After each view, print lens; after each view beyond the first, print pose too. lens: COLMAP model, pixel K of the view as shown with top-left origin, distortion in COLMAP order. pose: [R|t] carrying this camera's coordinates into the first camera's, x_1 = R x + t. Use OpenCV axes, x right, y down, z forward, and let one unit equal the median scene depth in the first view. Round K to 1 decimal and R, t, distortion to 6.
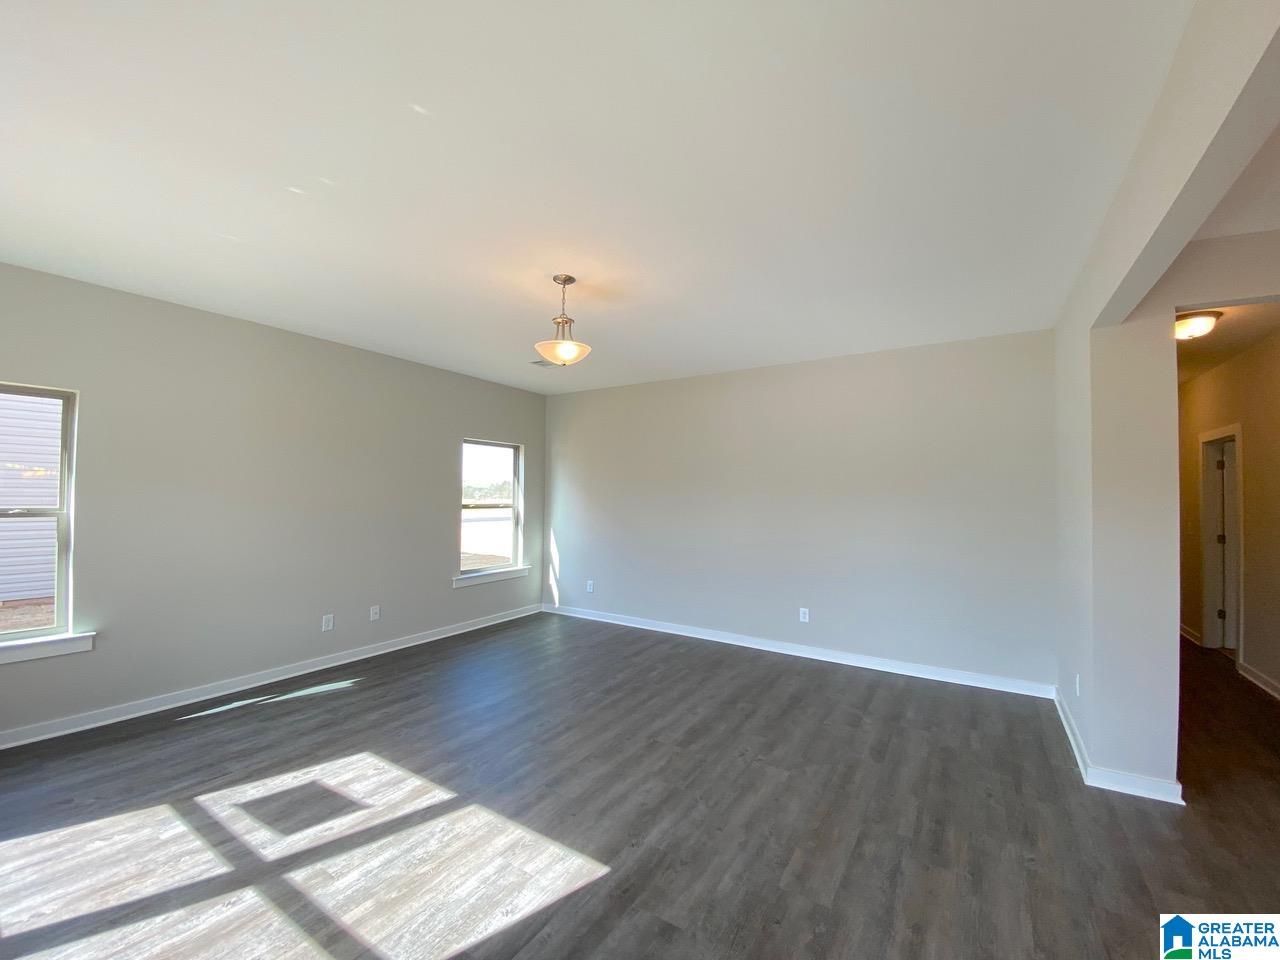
lens RADIAL K [[519.5, 0, 643.3], [0, 519.5, 478.7], [0, 0, 1]] dist [0.026675, -0.022917]
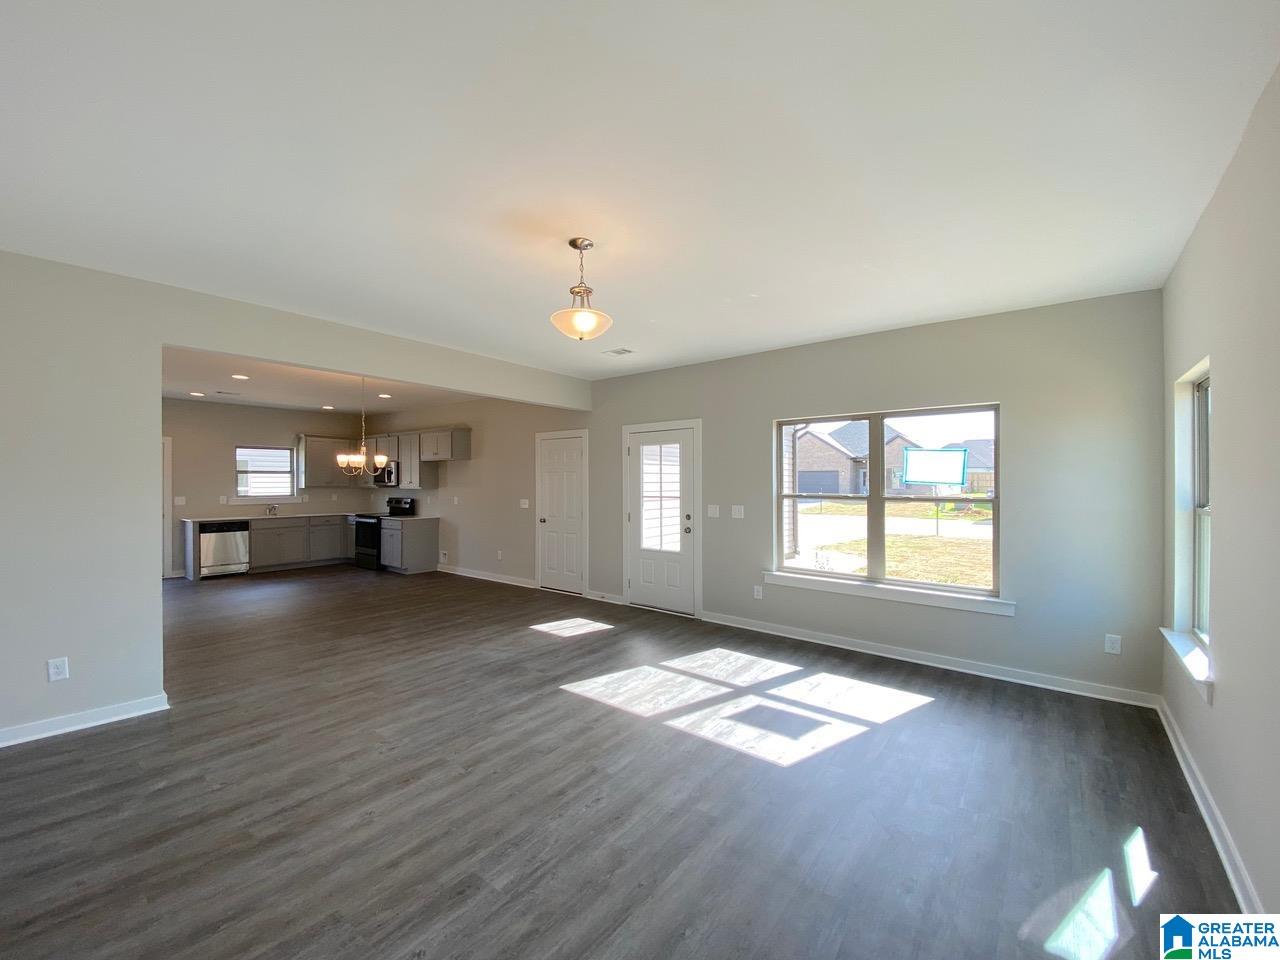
lens RADIAL K [[519.5, 0, 643.3], [0, 519.5, 478.7], [0, 0, 1]] dist [0.026675, -0.022917]
pose [[-0.995213, -0.012001, 0.096987, -0.352420], [-0.014941, 0.999449, -0.029651, 0.047640], [-0.096577, -0.030958, -0.994844, 1.884849]]
